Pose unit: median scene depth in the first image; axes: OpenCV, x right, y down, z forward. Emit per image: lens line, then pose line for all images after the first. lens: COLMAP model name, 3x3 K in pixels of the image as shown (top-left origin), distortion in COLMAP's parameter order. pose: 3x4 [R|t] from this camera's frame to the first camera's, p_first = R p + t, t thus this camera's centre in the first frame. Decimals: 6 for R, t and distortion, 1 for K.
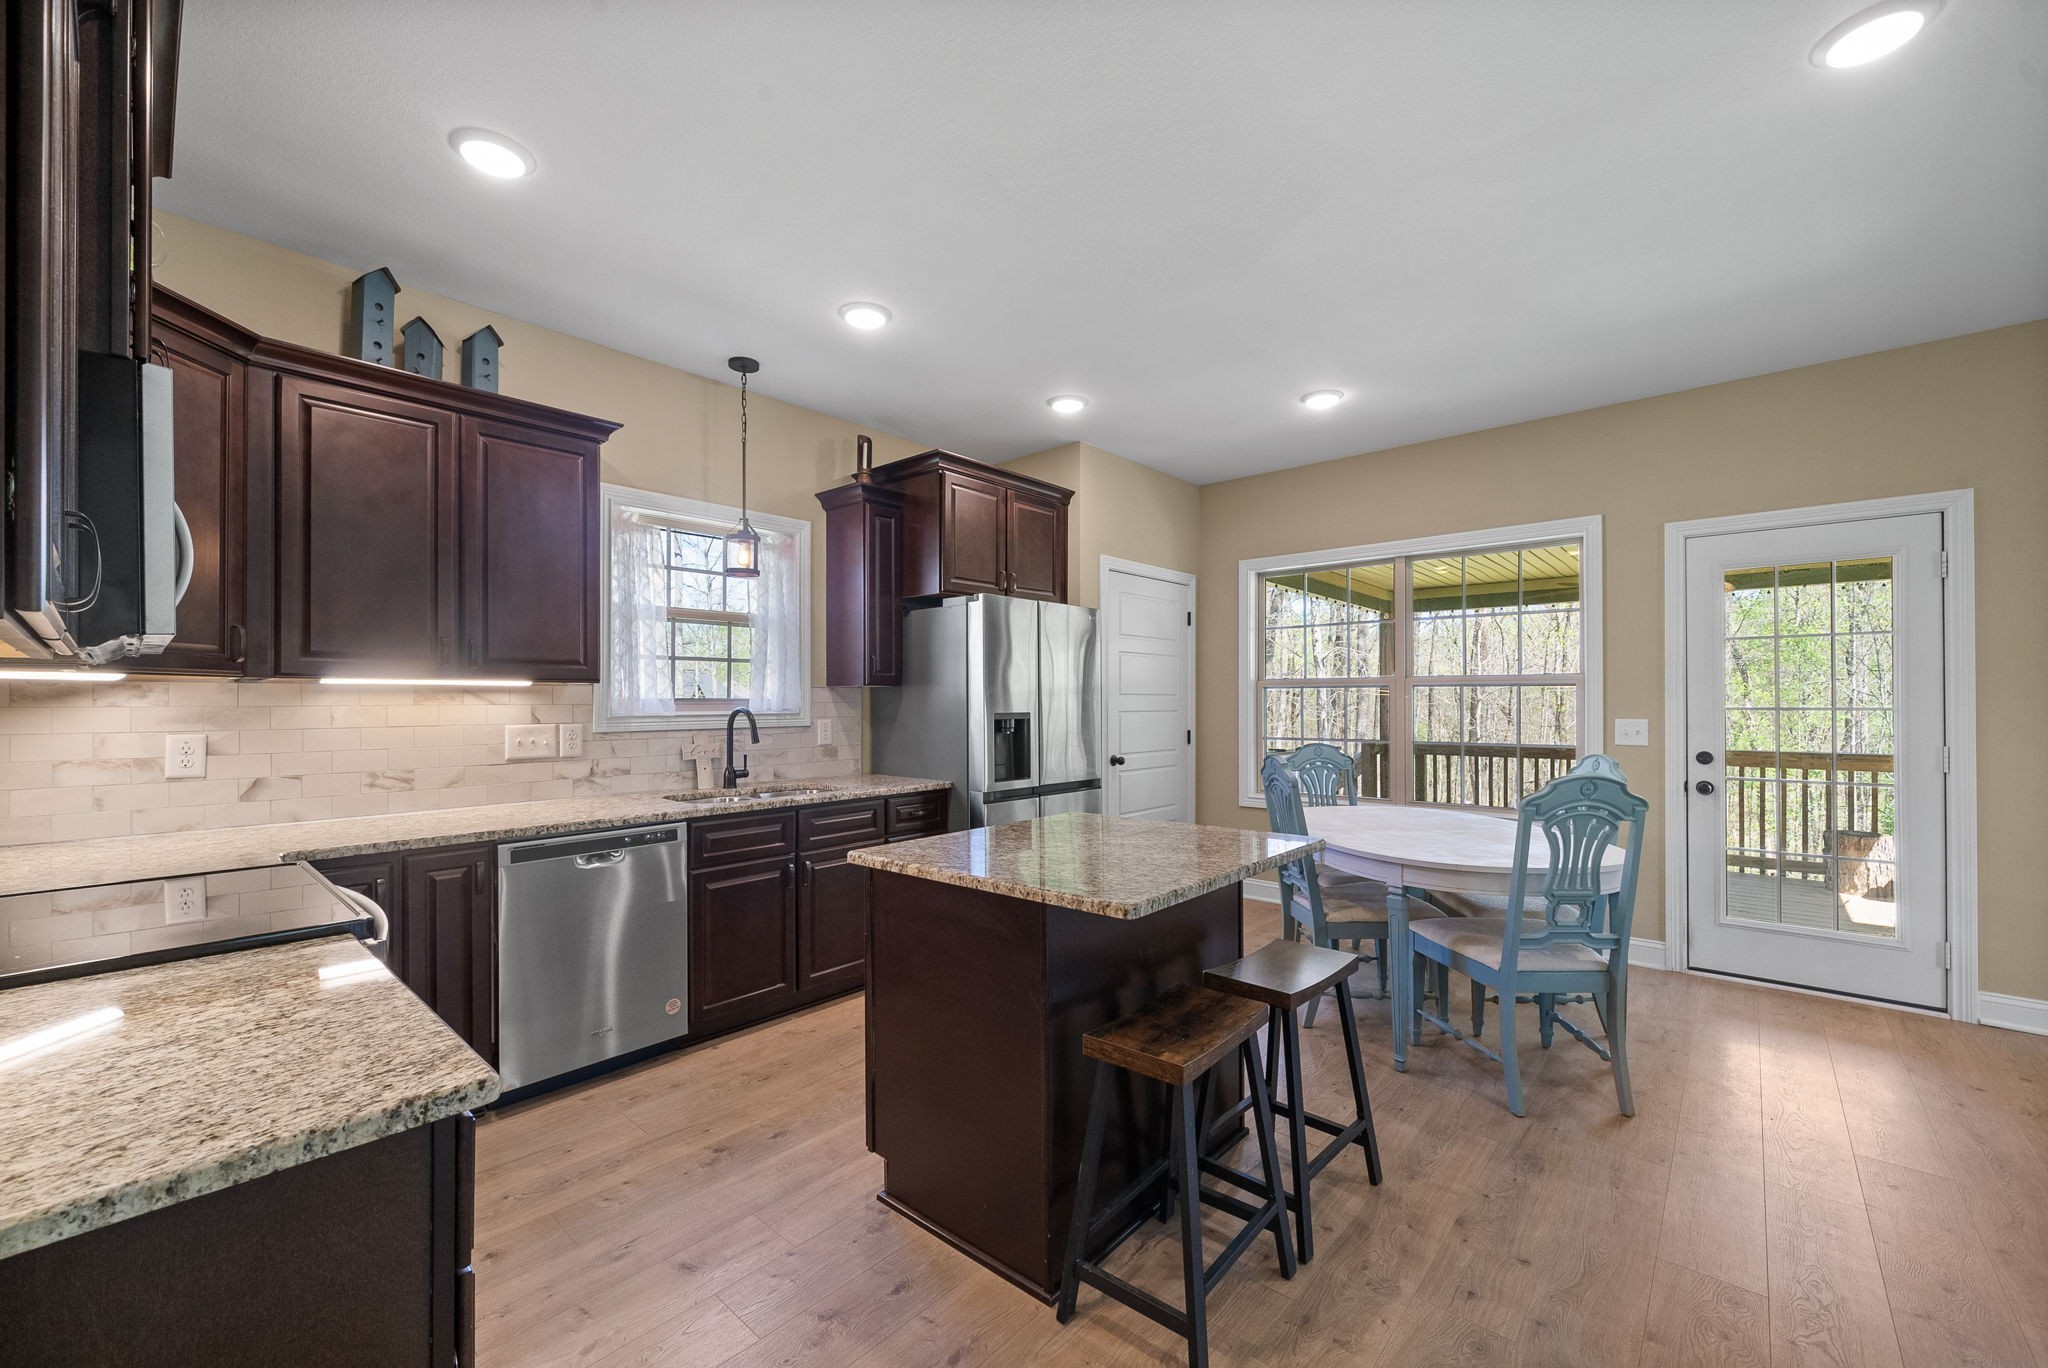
lens RADIAL K [[811.2, 0, 1003.2], [0, 811.2, 695.0], [0, 0, 1]] dist [-0.005413, 0.000021]
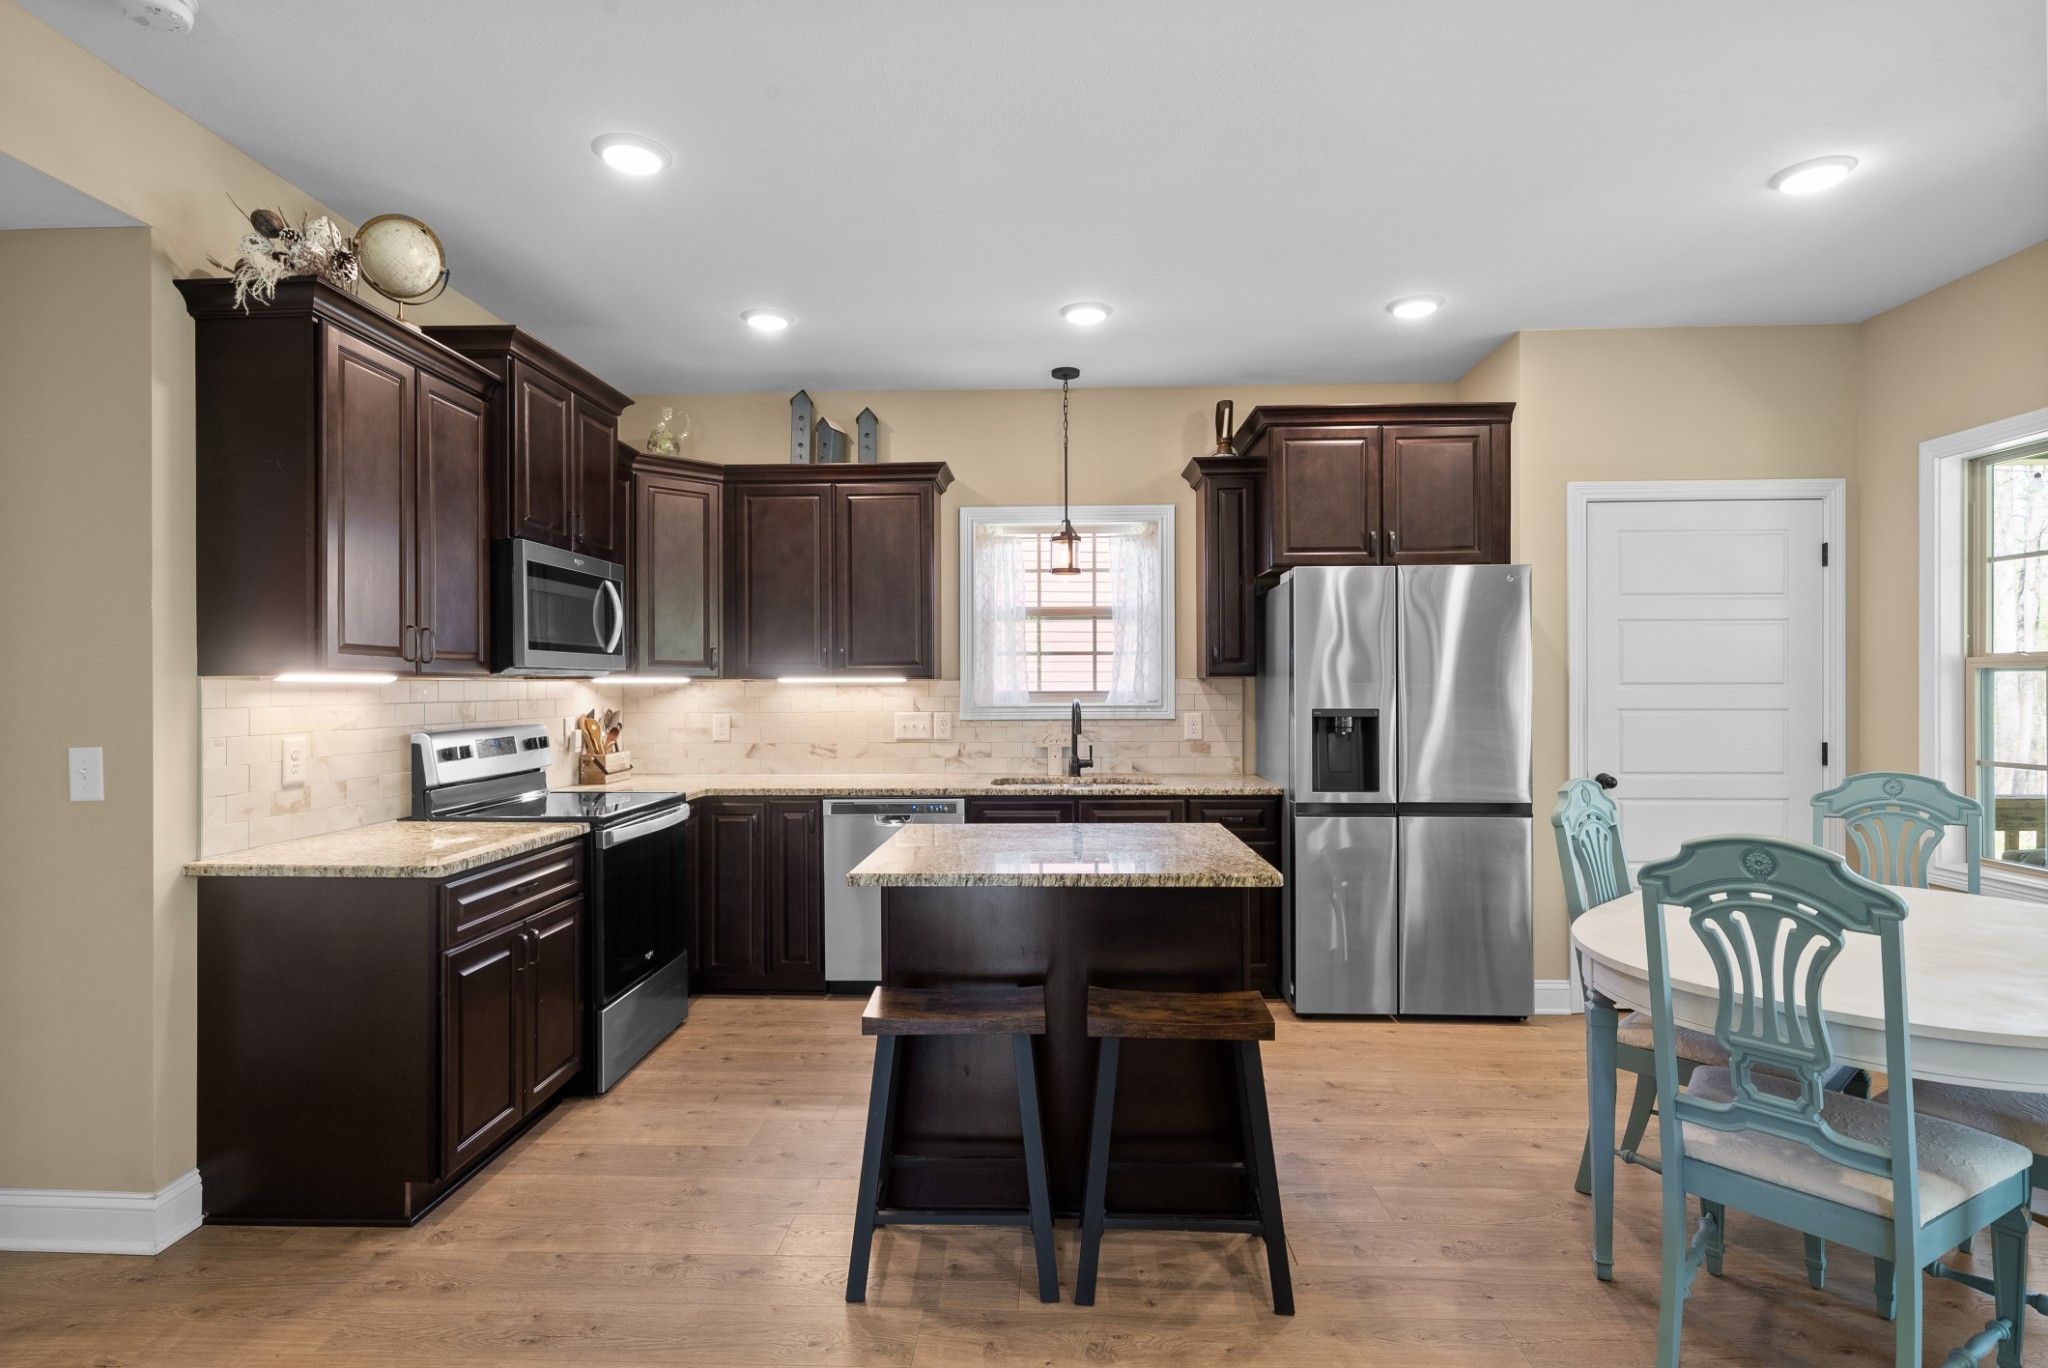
lens RADIAL K [[1022.6, 0, 1022.3], [0, 1022.6, 685.6], [0, 0, 1]] dist [0.002919, 0.001359]
pose [[0.639793, -0.000844, -0.768547, 0.666878], [0.007528, 0.999958, 0.005169, -0.010377], [0.768511, -0.009093, 0.639772, 0.106551]]
